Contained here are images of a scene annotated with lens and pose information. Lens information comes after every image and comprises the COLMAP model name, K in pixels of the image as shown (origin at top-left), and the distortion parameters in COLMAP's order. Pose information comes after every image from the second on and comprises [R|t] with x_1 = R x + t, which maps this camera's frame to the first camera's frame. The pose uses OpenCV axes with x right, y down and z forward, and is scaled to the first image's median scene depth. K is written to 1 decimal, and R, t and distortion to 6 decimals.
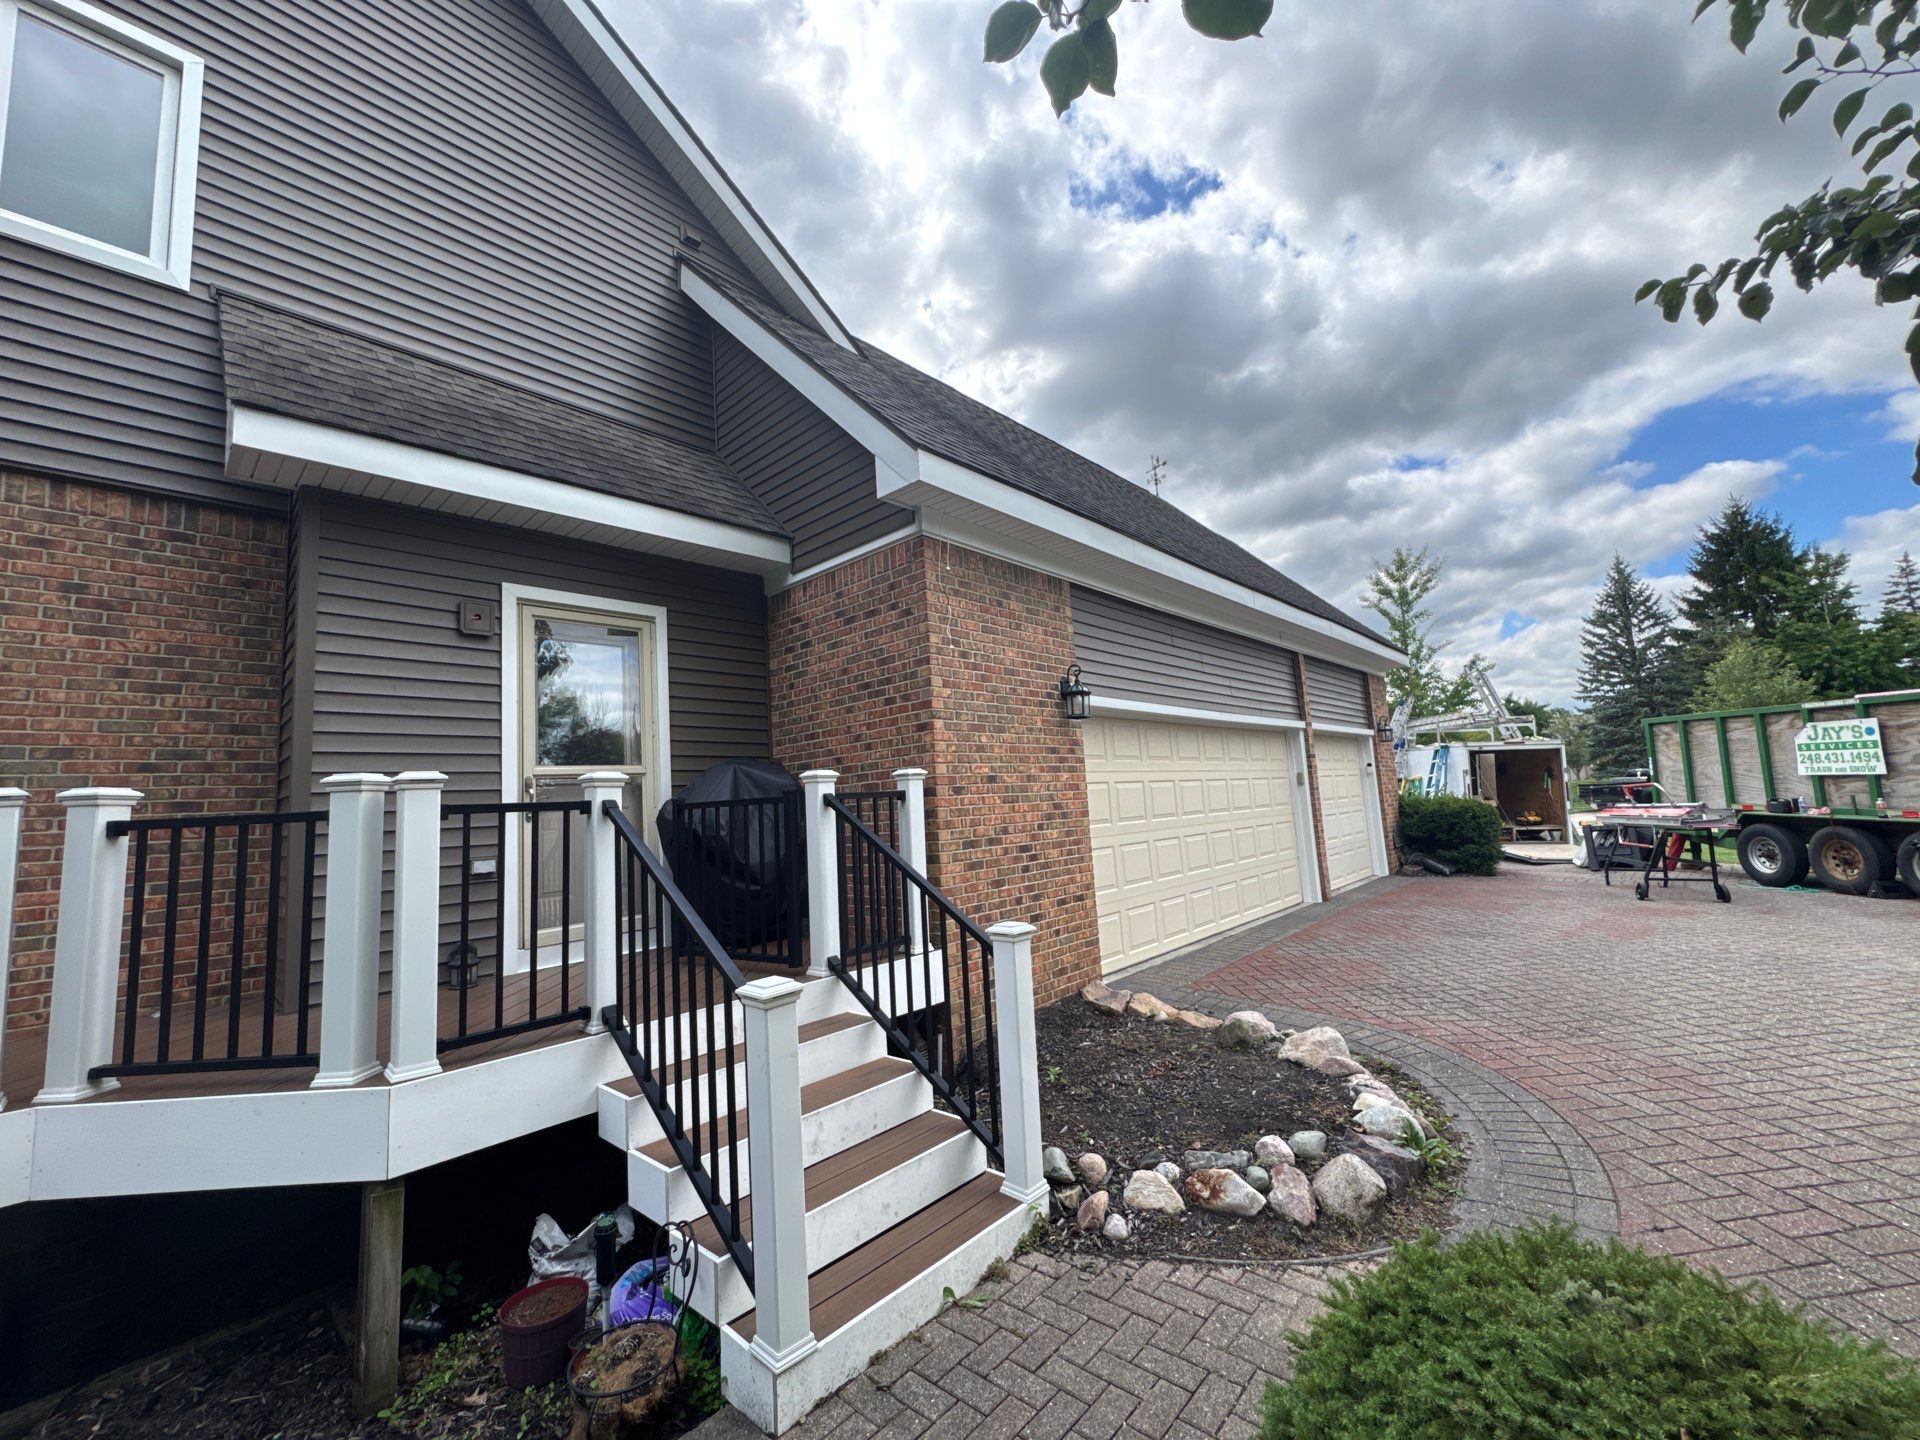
lens RADIAL K [[774.9, 0, 958.2], [0, 774.9, 719.1], [0, 0, 1]] dist [-0.003002, 0.000471]
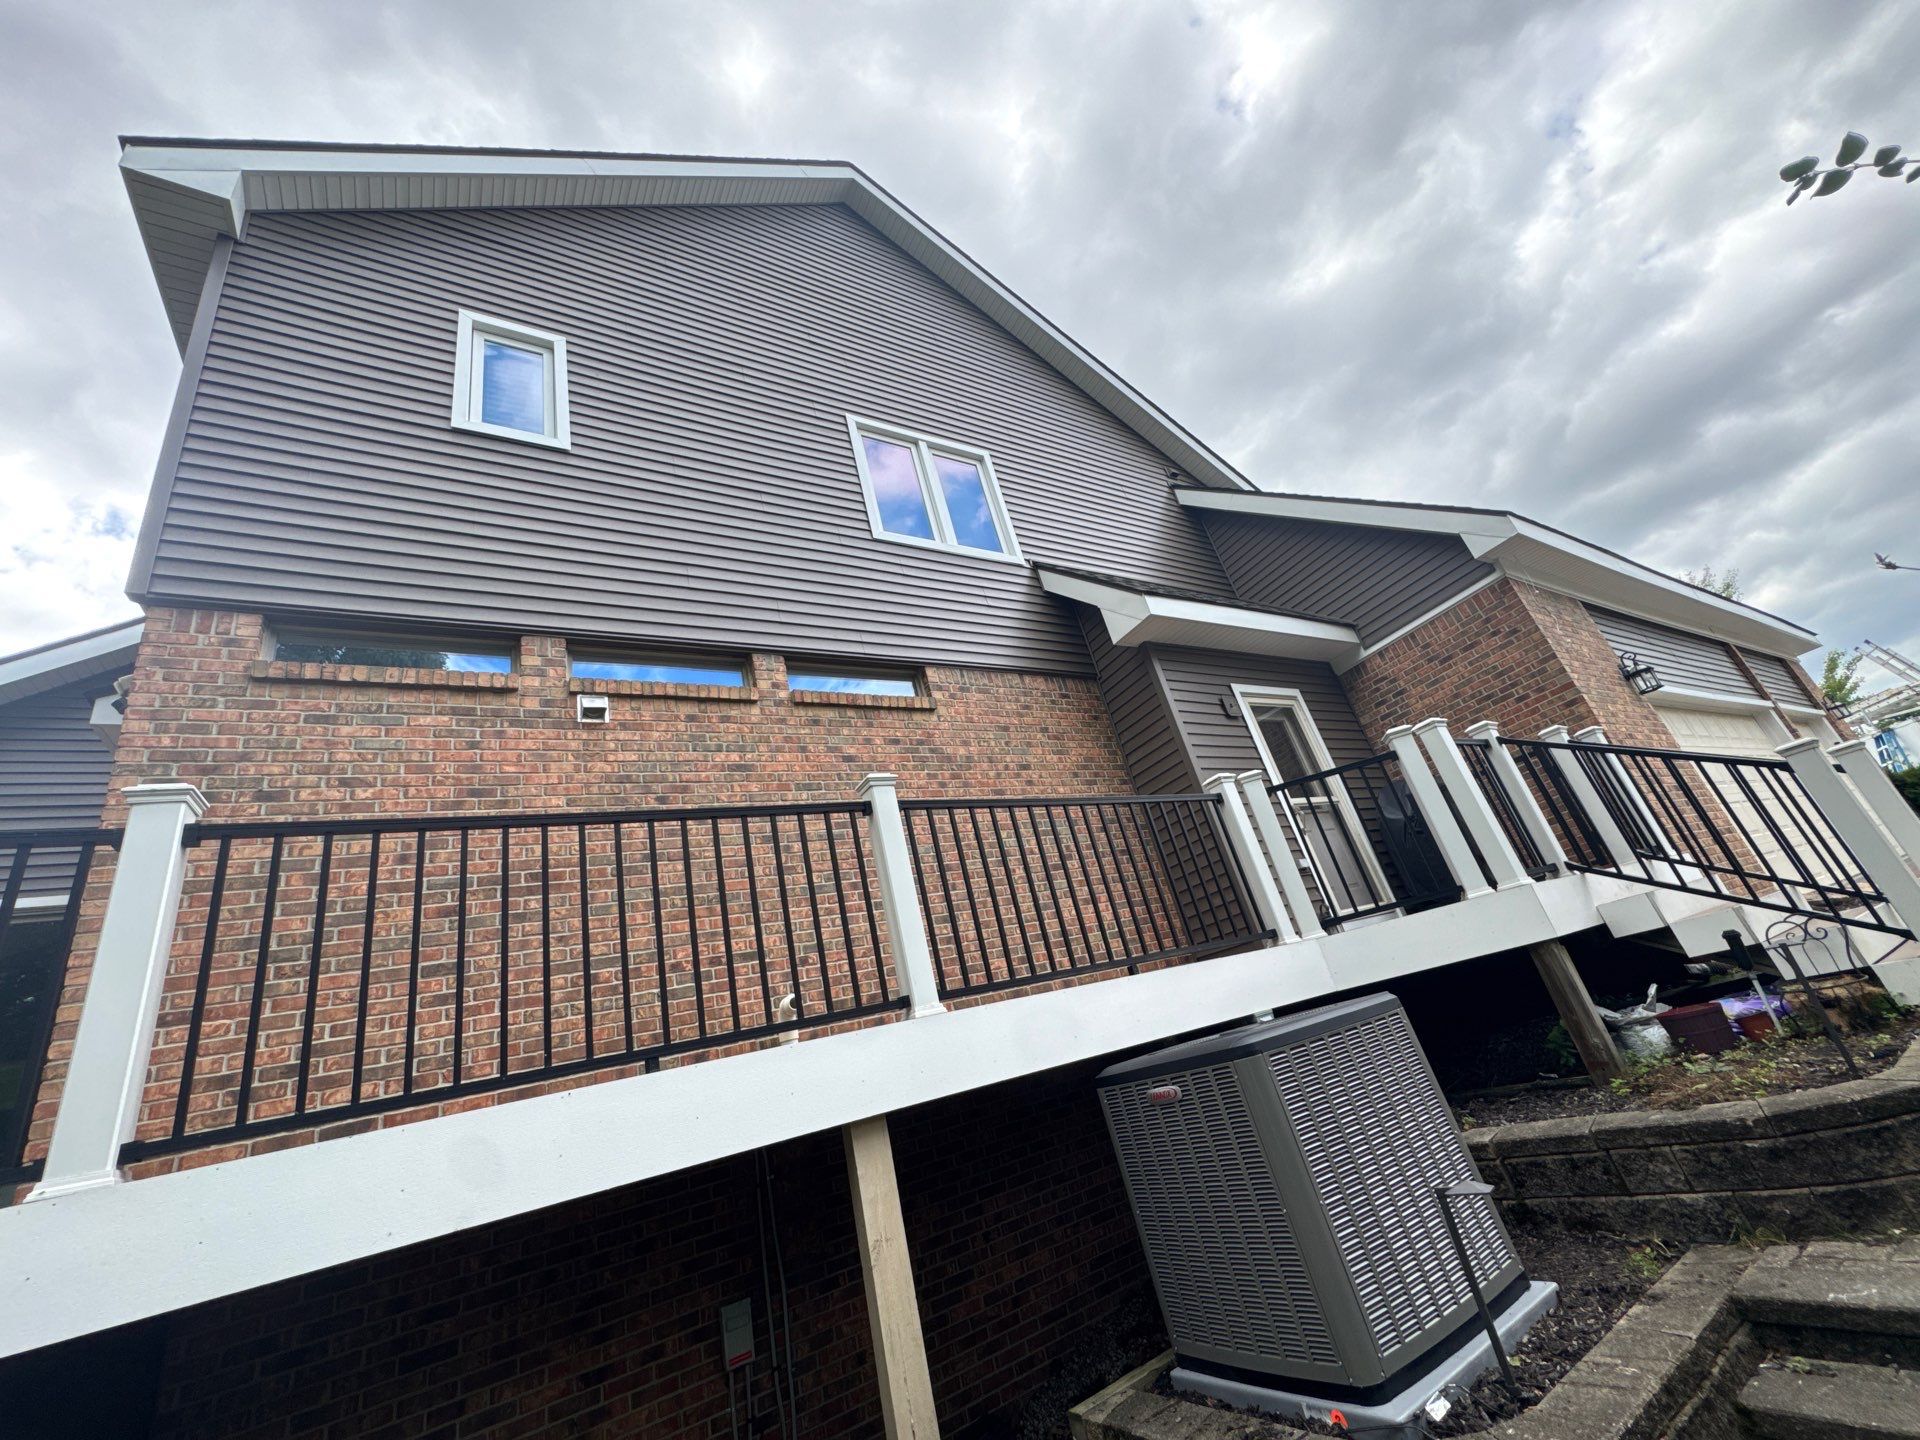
lens RADIAL K [[774.9, 0, 958.2], [0, 774.9, 719.1], [0, 0, 1]] dist [-0.003002, 0.000471]
pose [[0.945712, -0.262728, -0.191320, -0.668450], [0.203767, 0.937906, -0.280732, 0.164368], [0.253196, 0.226507, 0.940524, -0.431708]]
